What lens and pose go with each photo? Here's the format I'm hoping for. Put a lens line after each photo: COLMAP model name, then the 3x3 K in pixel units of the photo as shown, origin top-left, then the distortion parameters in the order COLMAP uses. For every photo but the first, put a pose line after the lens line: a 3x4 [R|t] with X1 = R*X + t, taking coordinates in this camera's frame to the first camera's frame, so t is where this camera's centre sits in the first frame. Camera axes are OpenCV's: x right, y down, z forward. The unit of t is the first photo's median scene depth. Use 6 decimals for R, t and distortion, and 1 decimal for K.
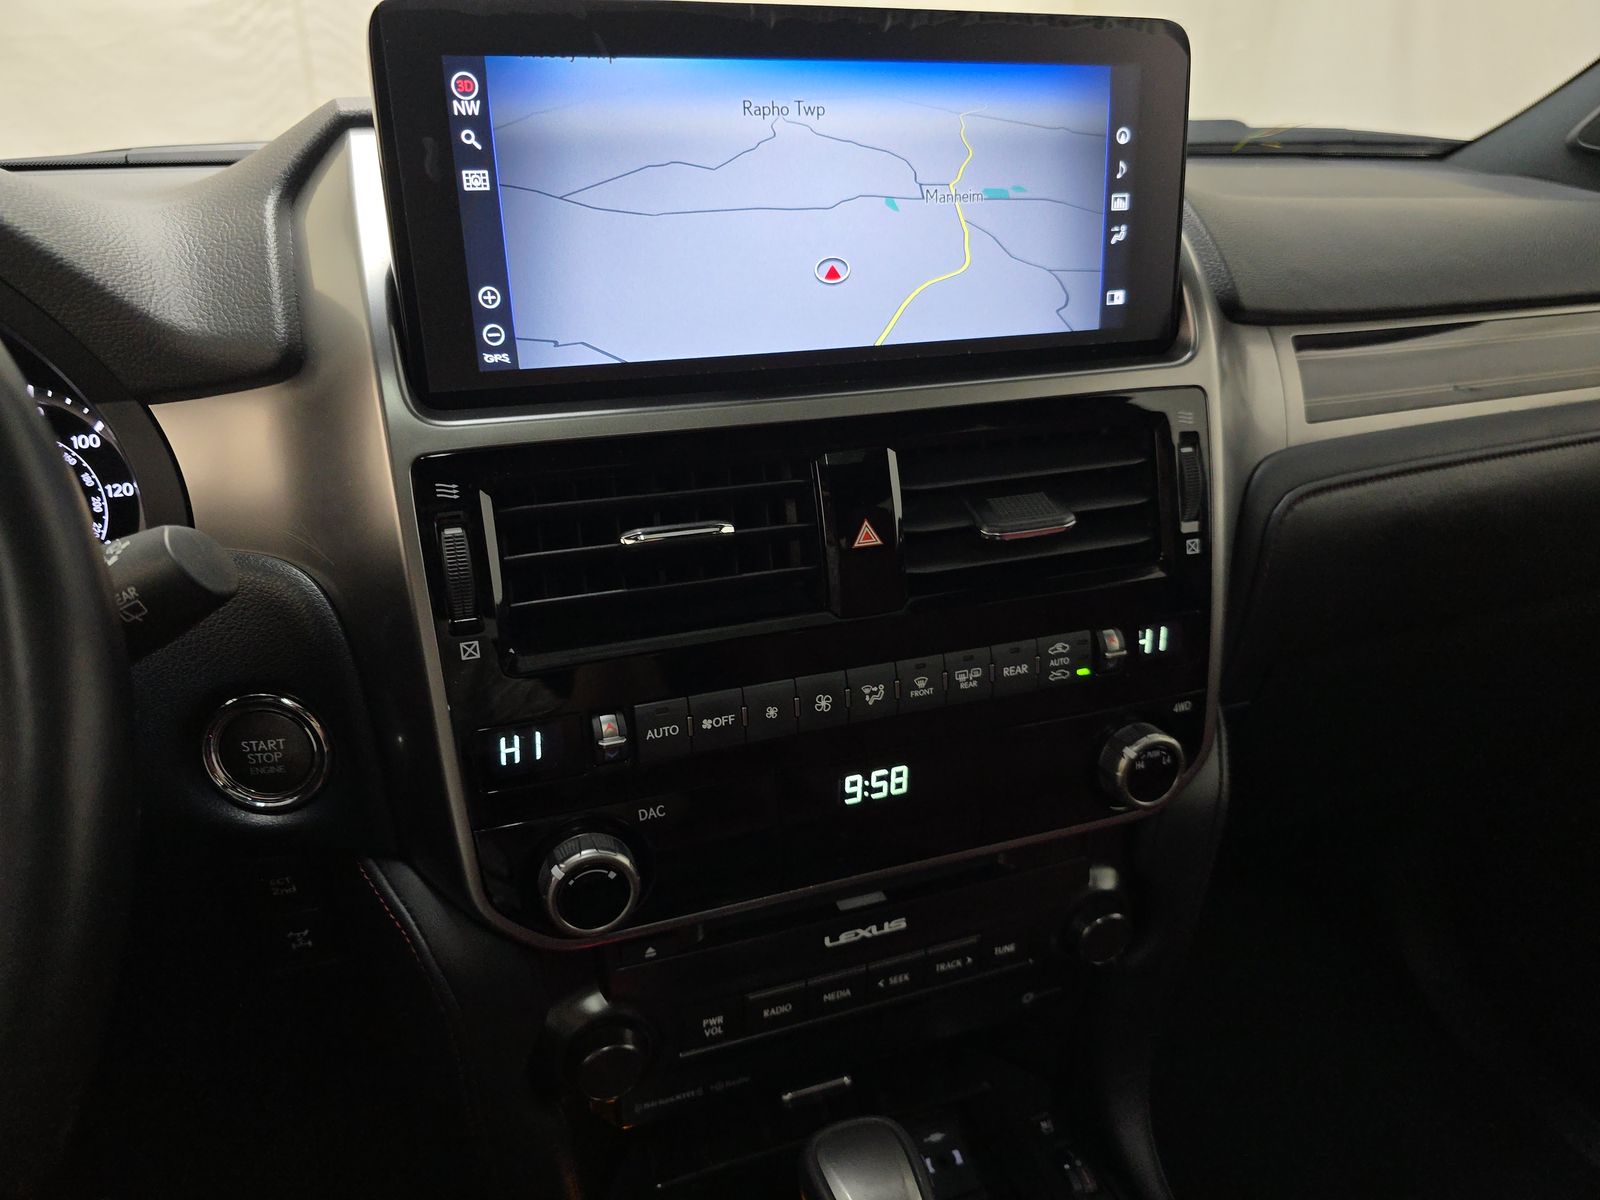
lens RADIAL K [[1072.8, 0, 736.6], [0, 1072.8, 557.1], [0, 0, 1]] dist [0.031653, -0.002015]
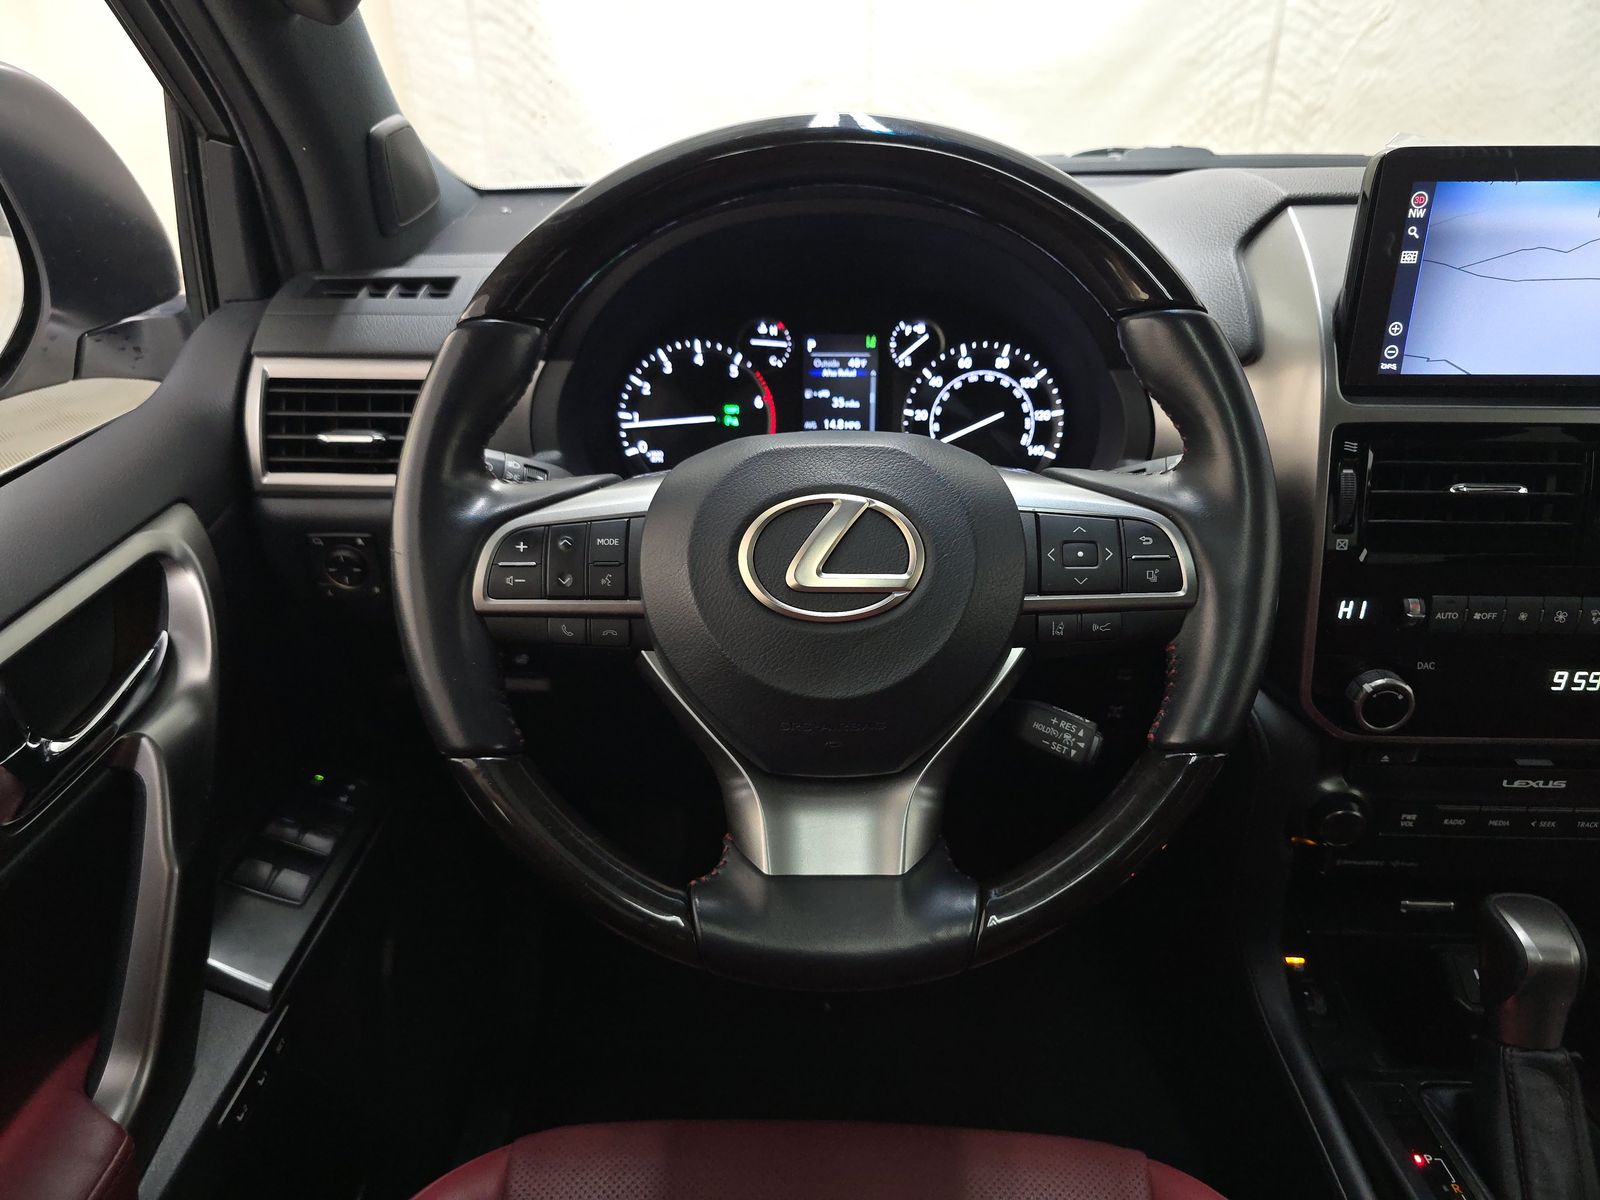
lens RADIAL K [[1081.6, 0, 796.4], [0, 1081.6, 583.8], [0, 0, 1]] dist [0.038601, -0.031441]
pose [[0.942184, 0.158604, -0.295185, -0.446224], [-0.132026, 0.985343, 0.108019, 0.063431], [0.307991, -0.062802, 0.949314, -0.710159]]
